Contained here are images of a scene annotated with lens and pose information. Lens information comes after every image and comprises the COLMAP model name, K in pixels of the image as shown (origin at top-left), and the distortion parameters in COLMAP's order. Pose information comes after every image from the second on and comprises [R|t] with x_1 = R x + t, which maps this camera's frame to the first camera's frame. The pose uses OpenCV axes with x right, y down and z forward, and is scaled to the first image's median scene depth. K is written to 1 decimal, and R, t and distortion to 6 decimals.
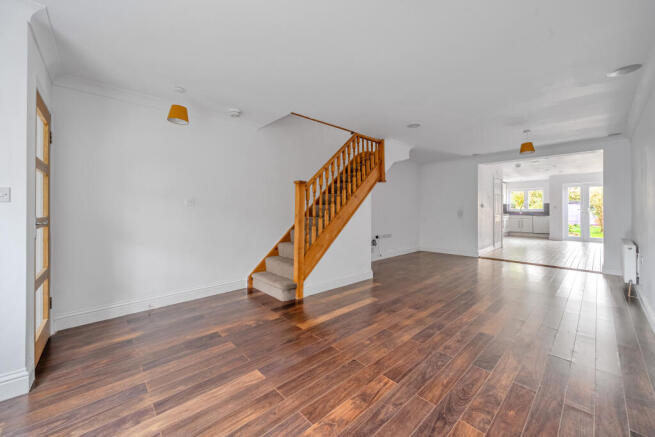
lens RADIAL K [[254.9, 0, 330.6], [0, 254.9, 206.4], [0, 0, 1]] dist [-0.001715, -0.000110]
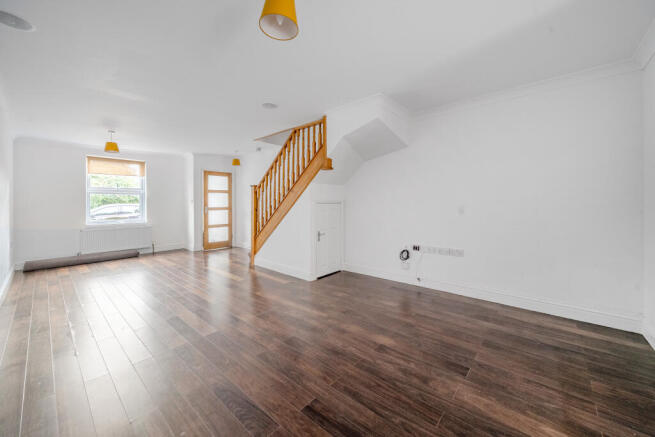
lens RADIAL K [[254.9, 0, 330.6], [0, 254.9, 206.4], [0, 0, 1]] dist [-0.001715, -0.000110]
pose [[0.104028, 0.016110, -0.994444, 1.021054], [0.012388, 0.999770, 0.017492, 0.005478], [0.994497, -0.014139, 0.103804, 0.948524]]
